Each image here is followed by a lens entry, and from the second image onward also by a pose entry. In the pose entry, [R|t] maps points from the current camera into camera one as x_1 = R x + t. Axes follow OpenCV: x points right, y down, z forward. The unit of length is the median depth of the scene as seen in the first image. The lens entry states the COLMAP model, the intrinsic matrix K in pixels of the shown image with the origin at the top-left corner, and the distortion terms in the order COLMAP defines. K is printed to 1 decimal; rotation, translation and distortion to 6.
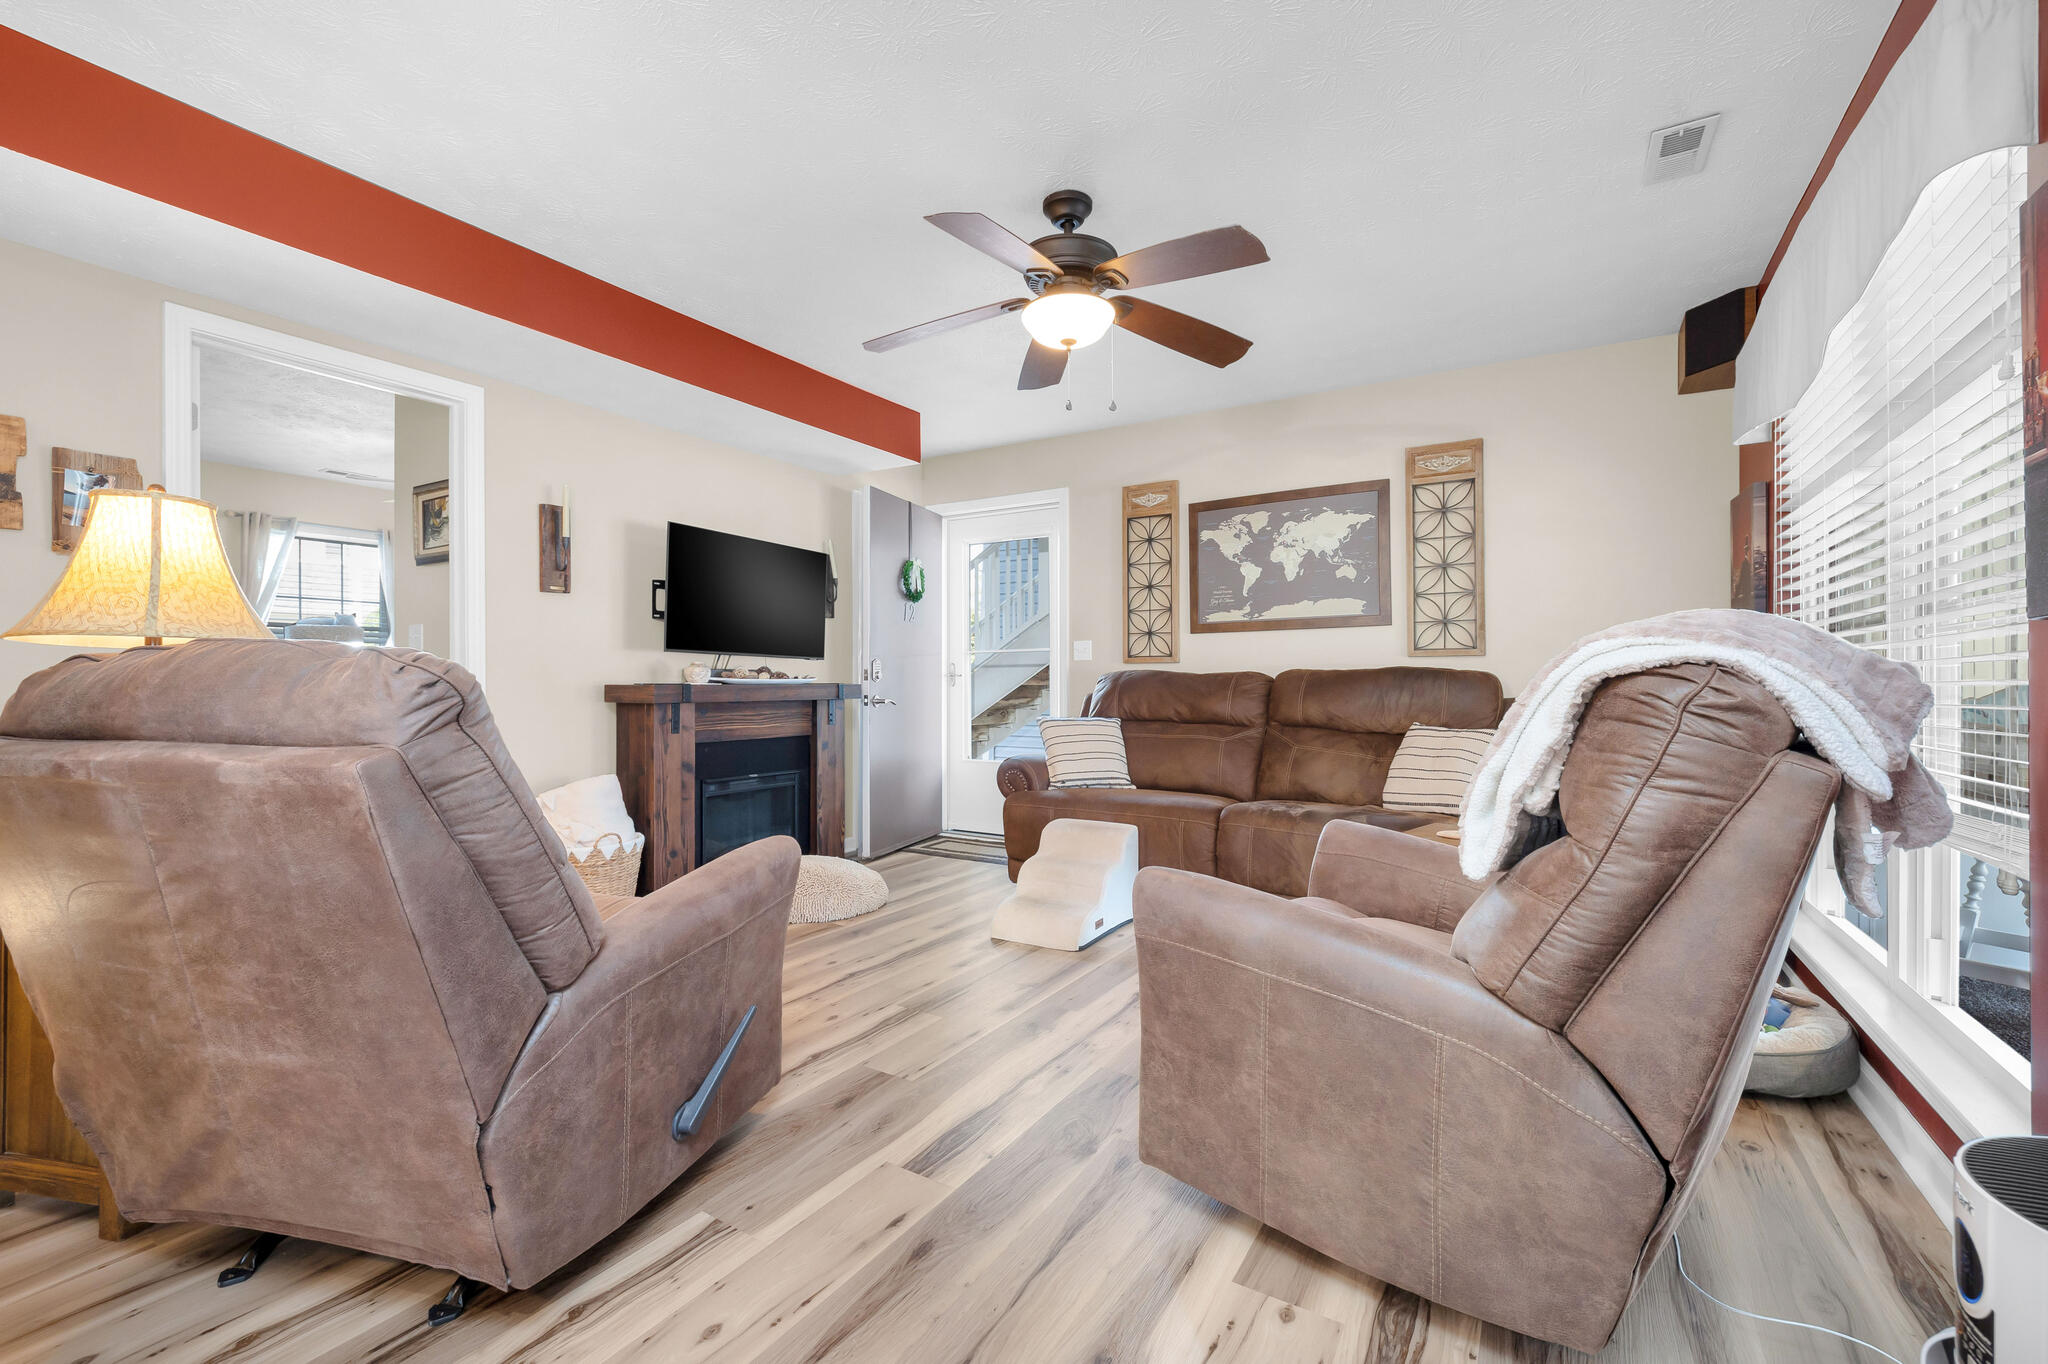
lens RADIAL K [[870.9, 0, 1011.5], [0, 870.9, 686.5], [0, 0, 1]] dist [-0.001243, -0.000060]
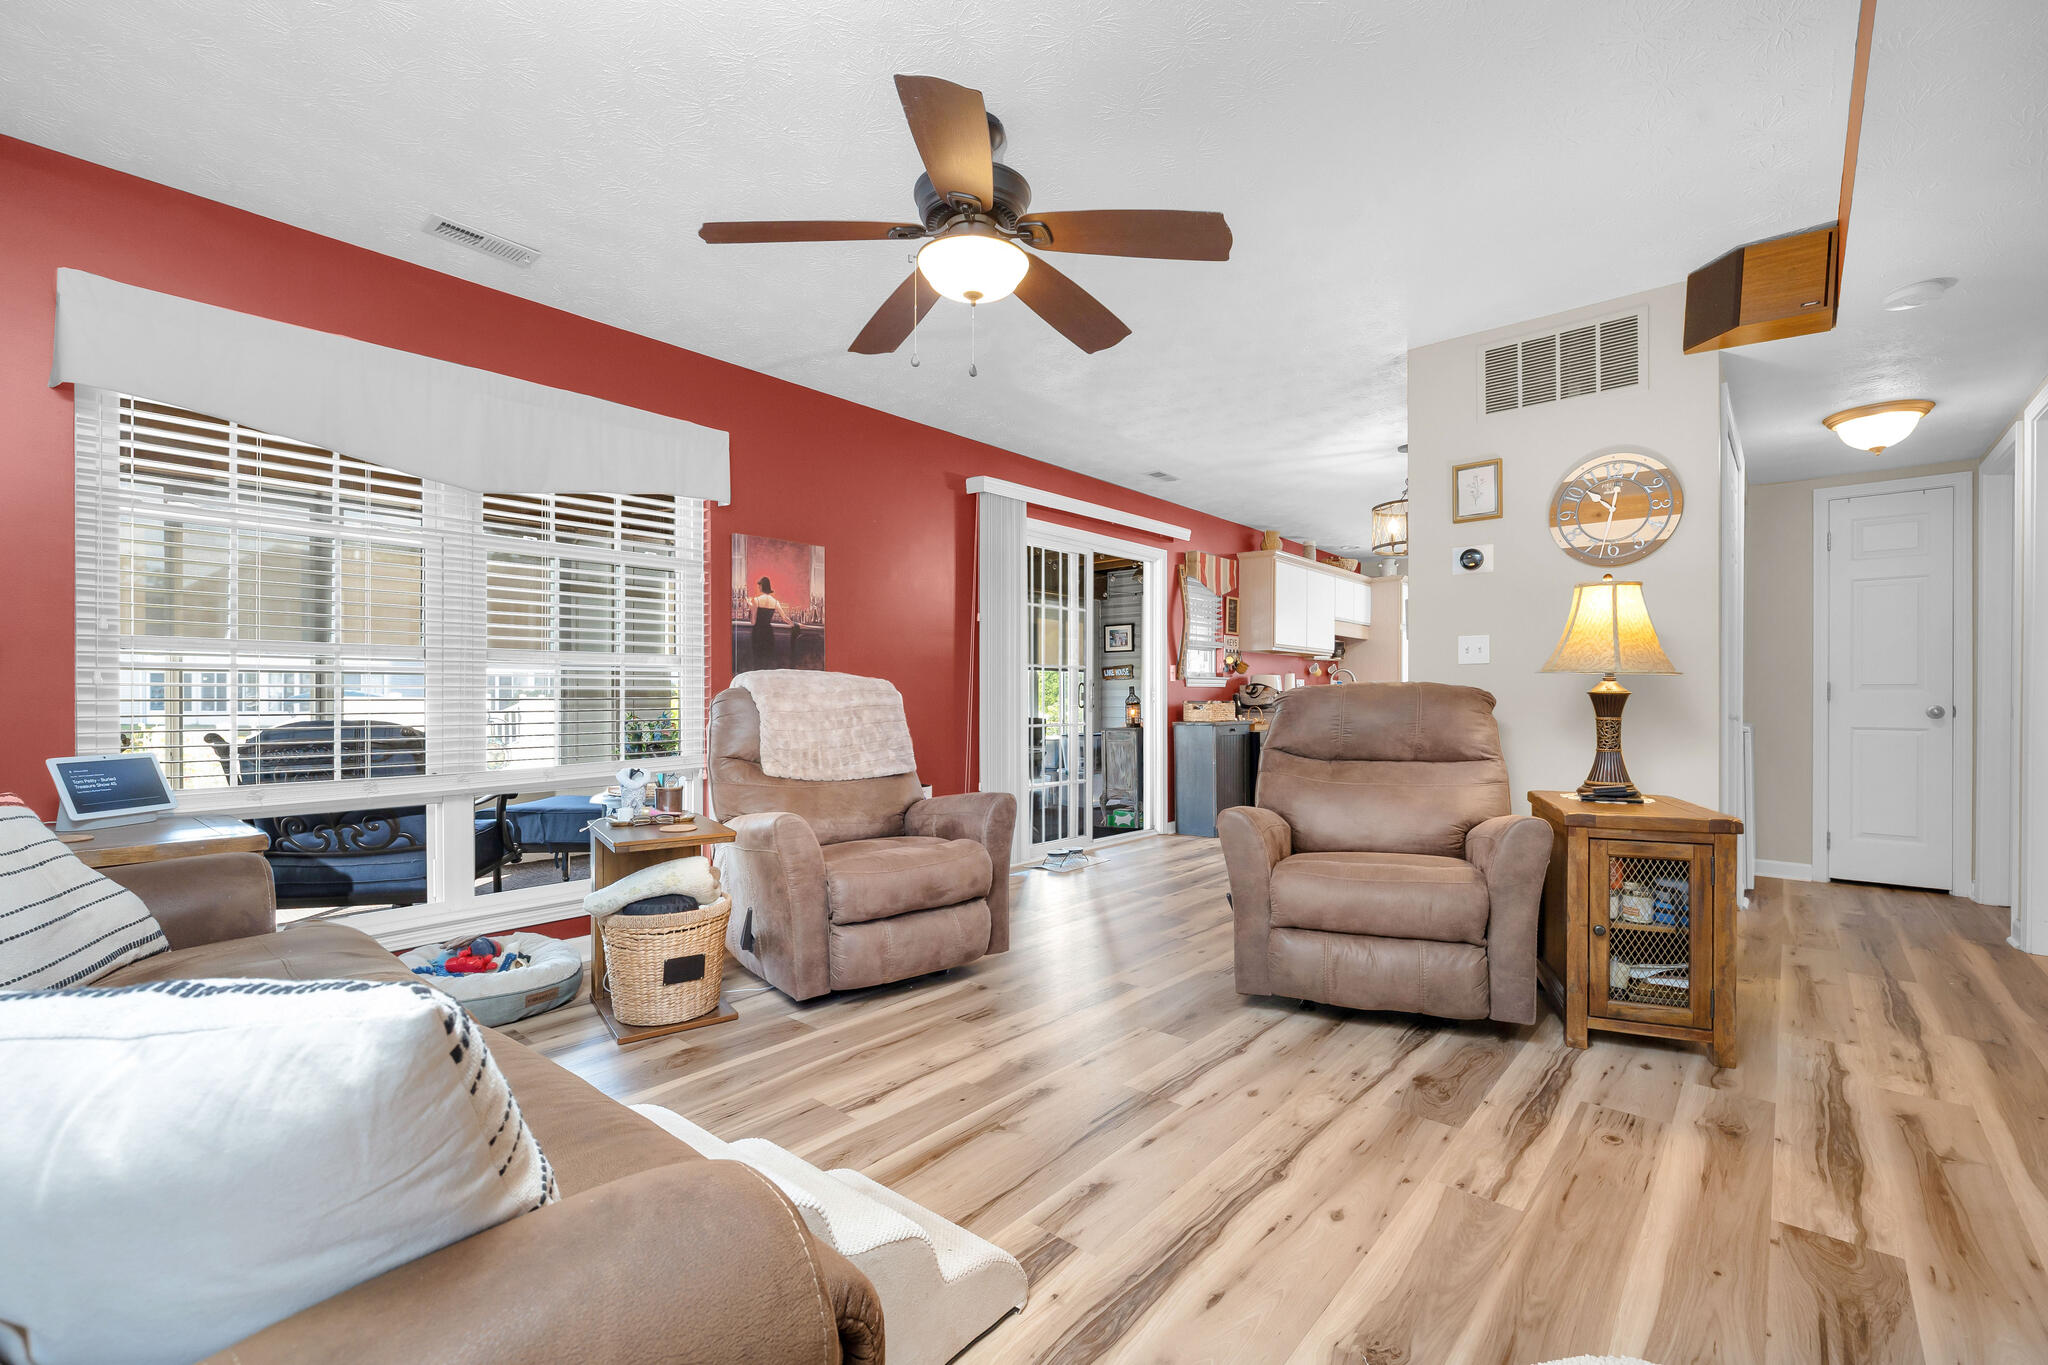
lens RADIAL K [[870.9, 0, 1034.3], [0, 870.9, 693.2], [0, 0, 1]] dist [-0.001243, -0.000060]
pose [[-0.989793, 0.002374, 0.142492, -0.070401], [0.001724, 0.999988, -0.004683, -0.003352], [-0.142501, -0.004390, -0.989785, 1.127026]]
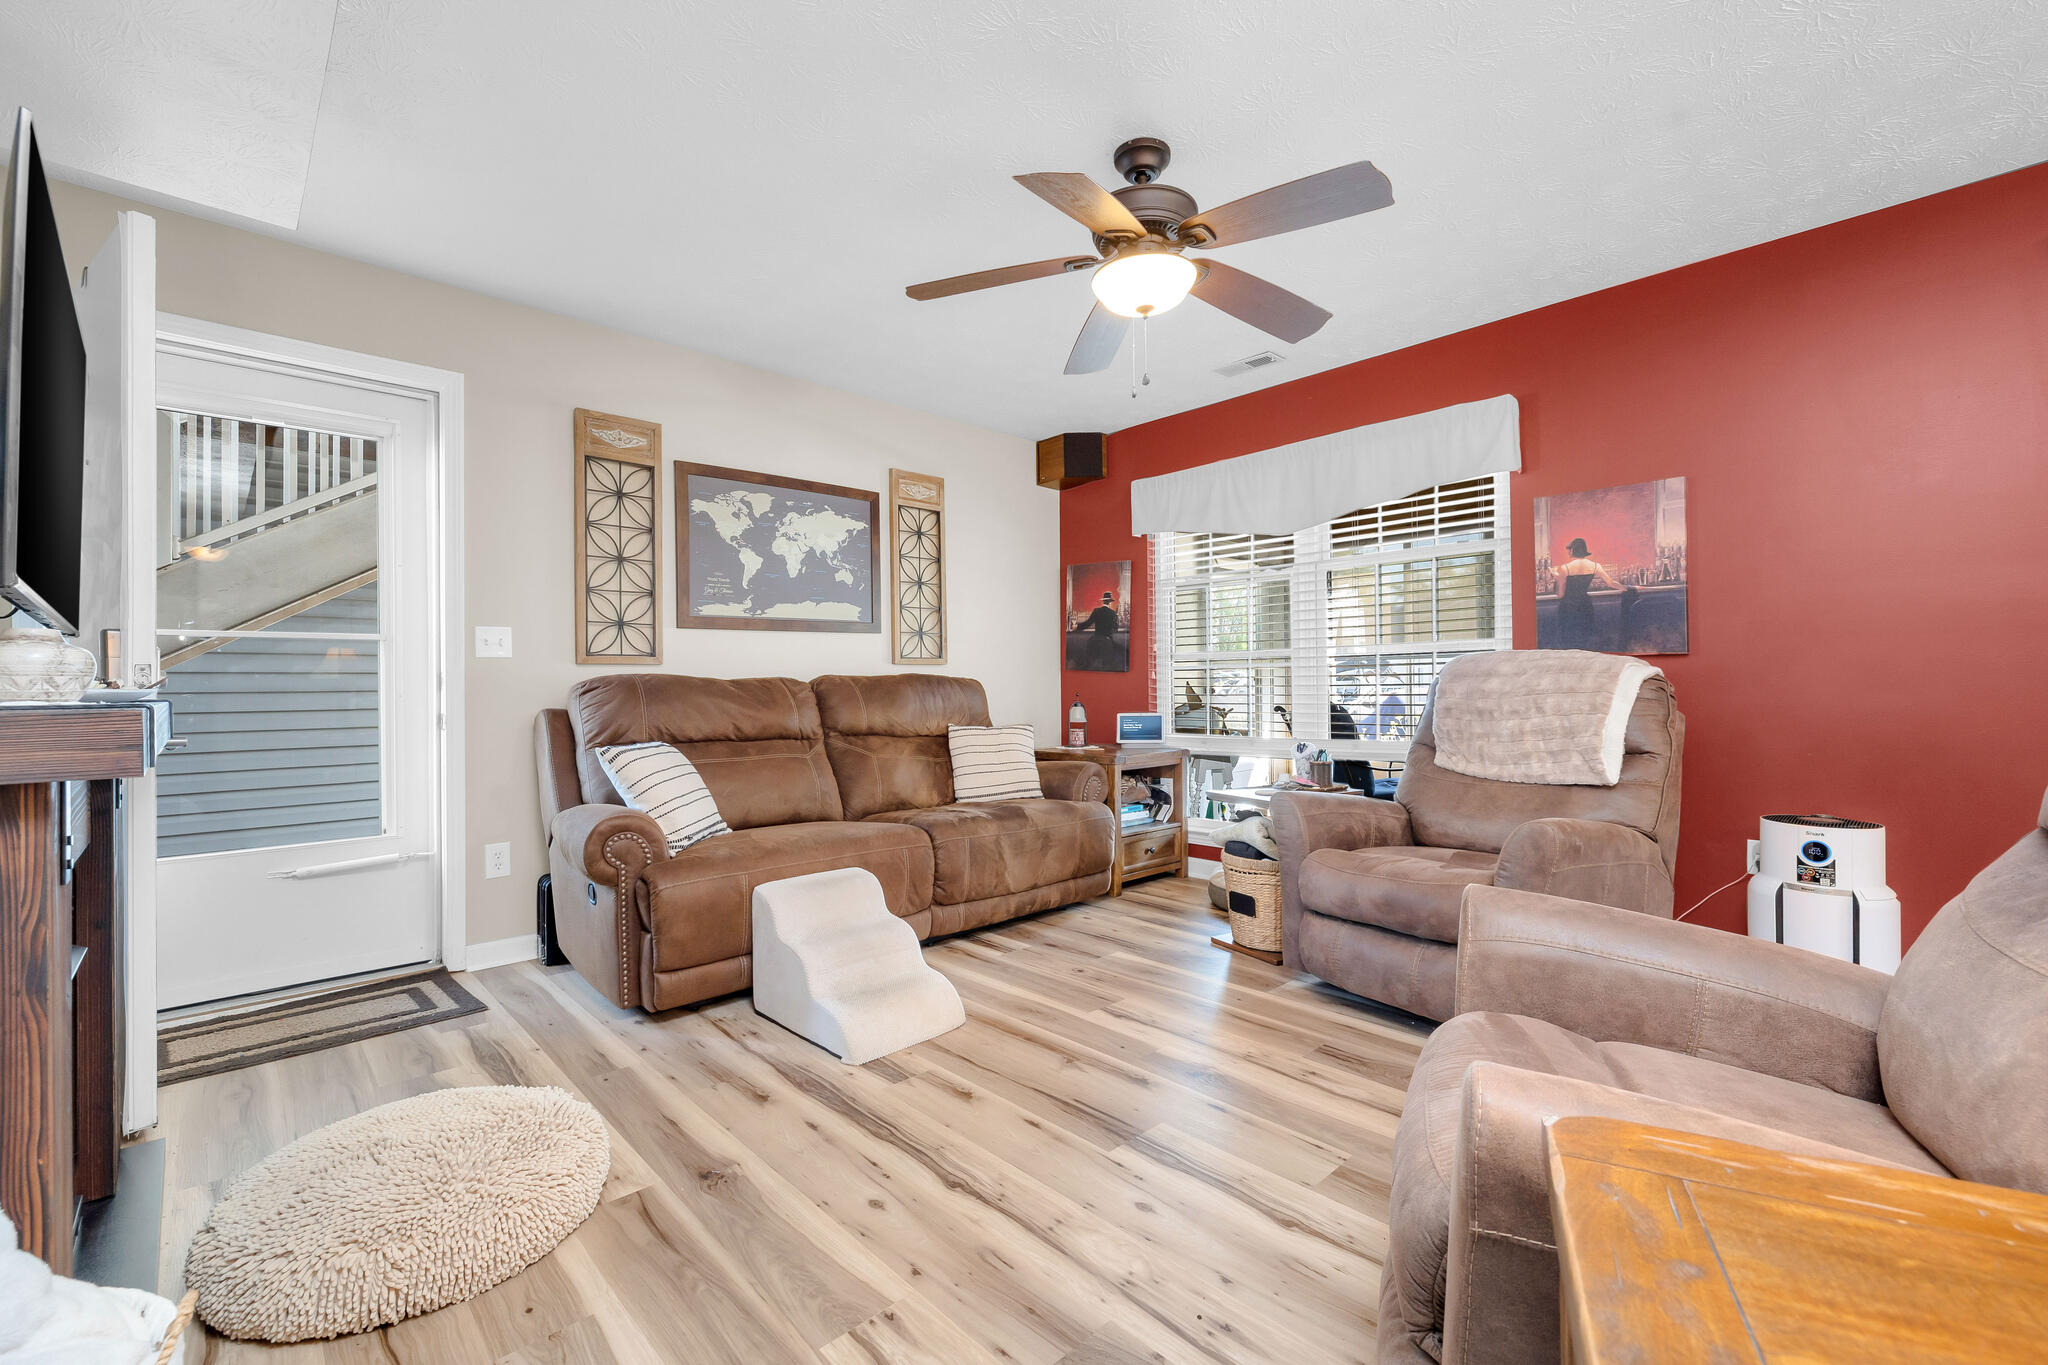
lens RADIAL K [[870.9, 0, 1042.2], [0, 870.9, 680.3], [0, 0, 1]] dist [-0.001243, -0.000060]
pose [[0.236323, 0.002228, 0.971672, -0.516148], [0.012565, 0.999907, -0.005349, -0.006197], [-0.971593, 0.013473, 0.236273, 0.550607]]
